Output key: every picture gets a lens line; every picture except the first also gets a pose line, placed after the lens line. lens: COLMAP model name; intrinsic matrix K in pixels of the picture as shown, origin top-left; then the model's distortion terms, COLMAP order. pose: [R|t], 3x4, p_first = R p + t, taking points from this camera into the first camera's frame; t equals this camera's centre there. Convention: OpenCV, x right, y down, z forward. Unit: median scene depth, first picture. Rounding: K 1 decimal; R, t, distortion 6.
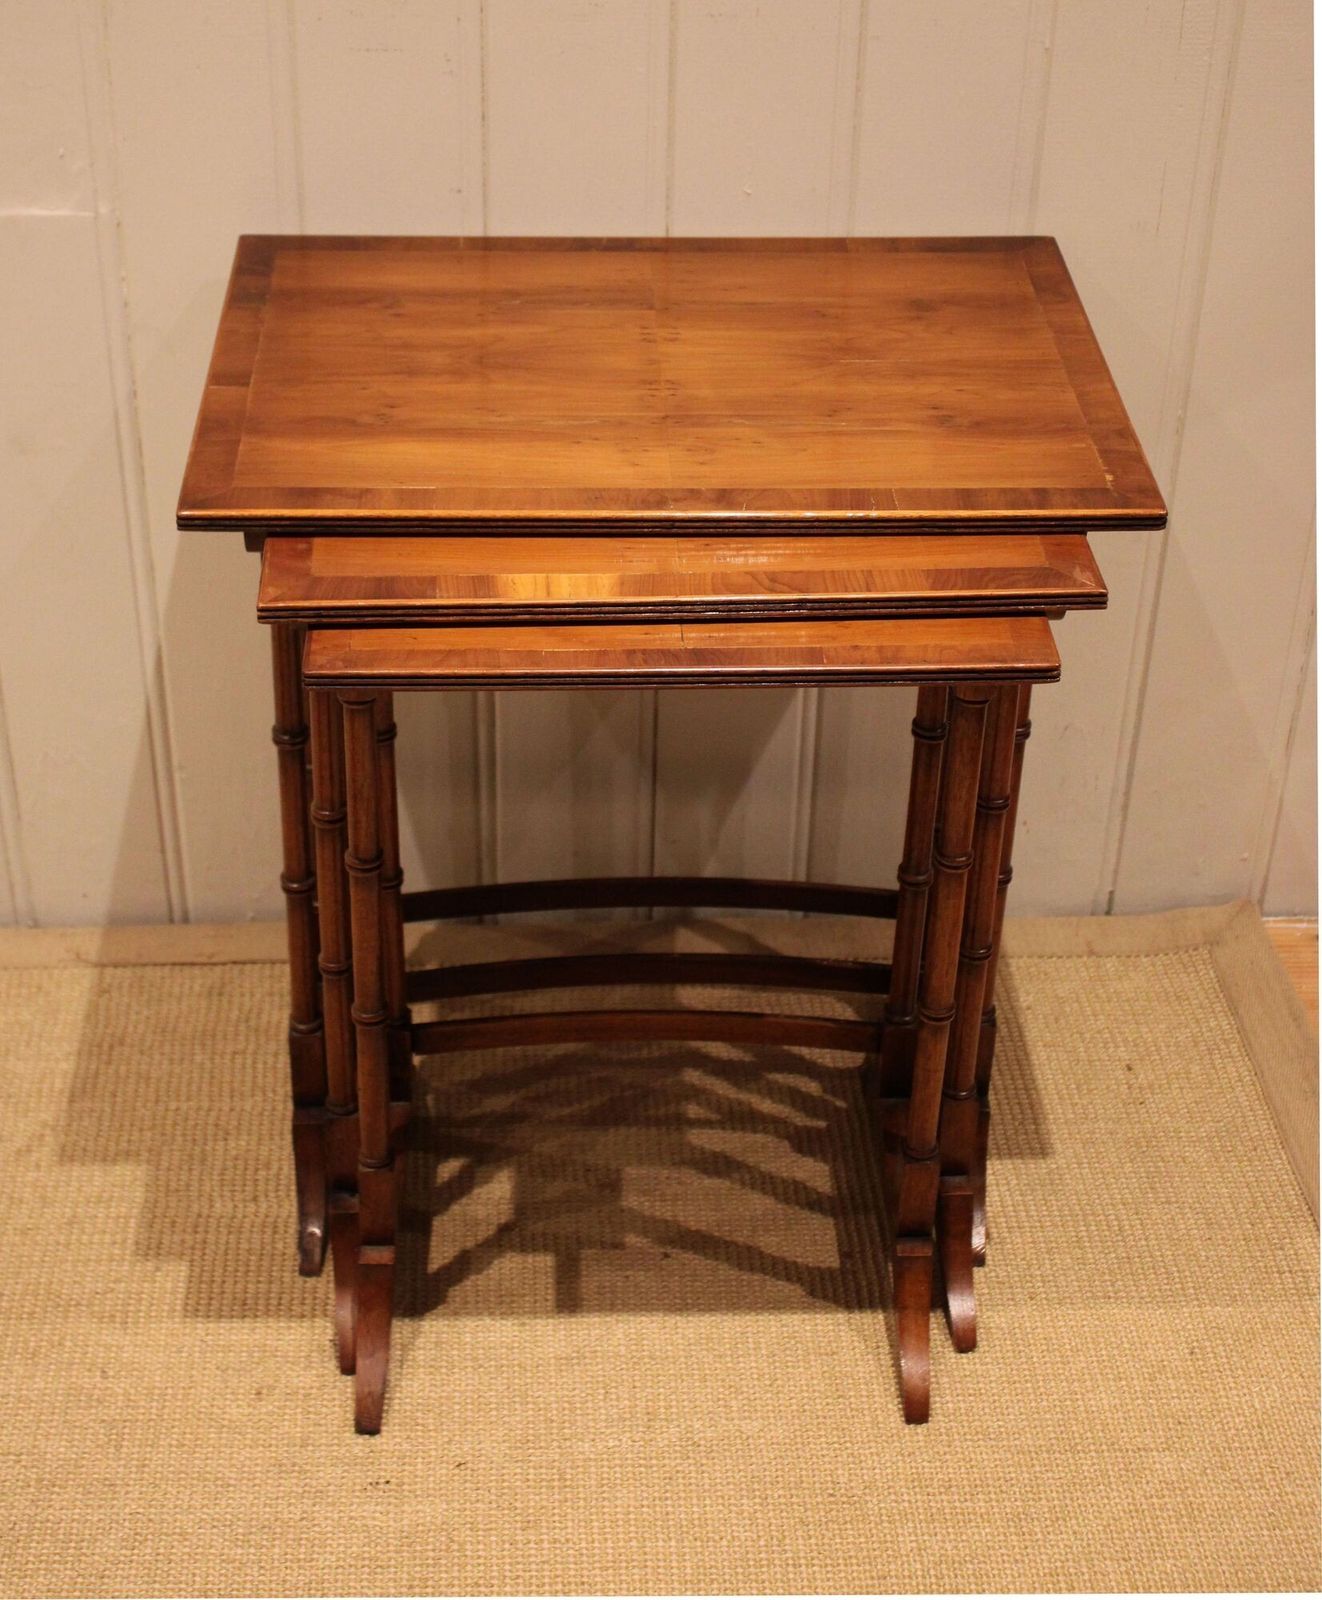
lens RADIAL K [[2609.4, 0, 555.1], [0, 2609.4, 587.1], [0, 0, 1]] dist [-0.095523, 0.184698]
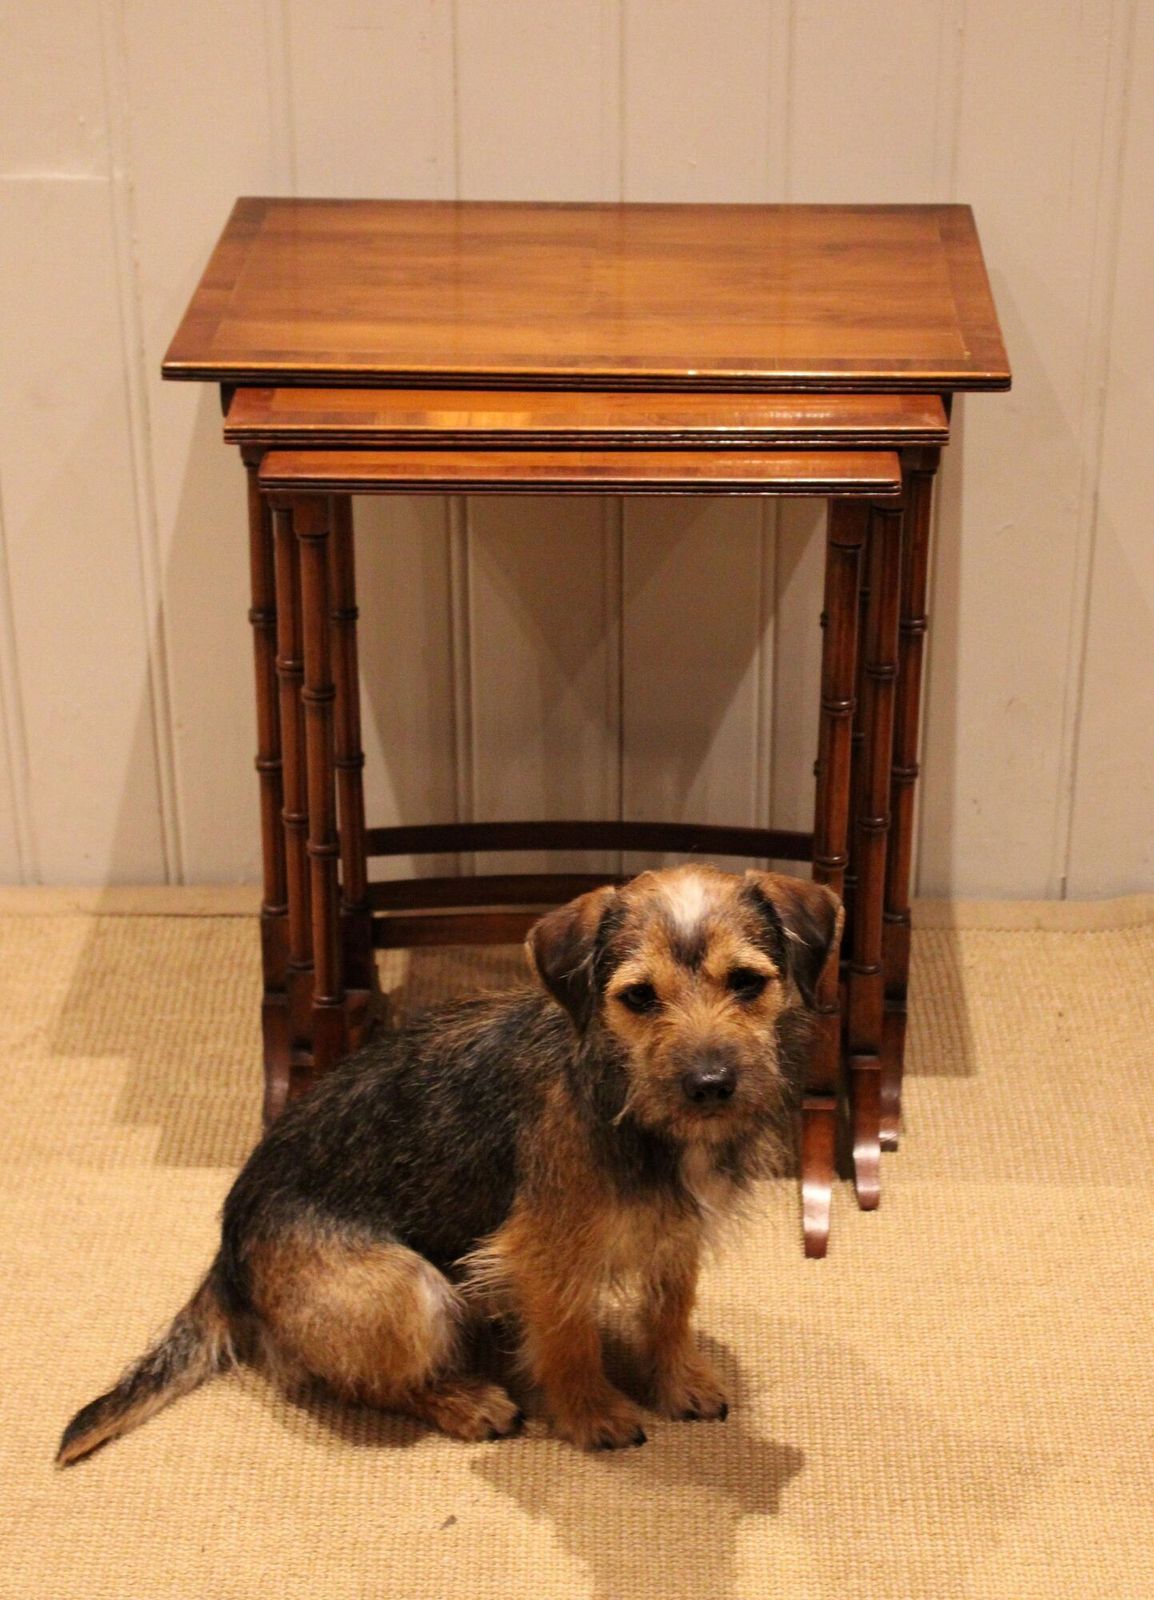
lens RADIAL K [[3136.3, 0, 495.8], [0, 3136.3, 800.0], [0, 0, 1]] dist [-0.031628, -0.052088]
pose [[0.997370, 0.020284, -0.069589, 0.083066], [-0.025302, 0.997083, -0.072005, 0.204123], [0.067925, 0.073576, 0.994974, -0.296741]]
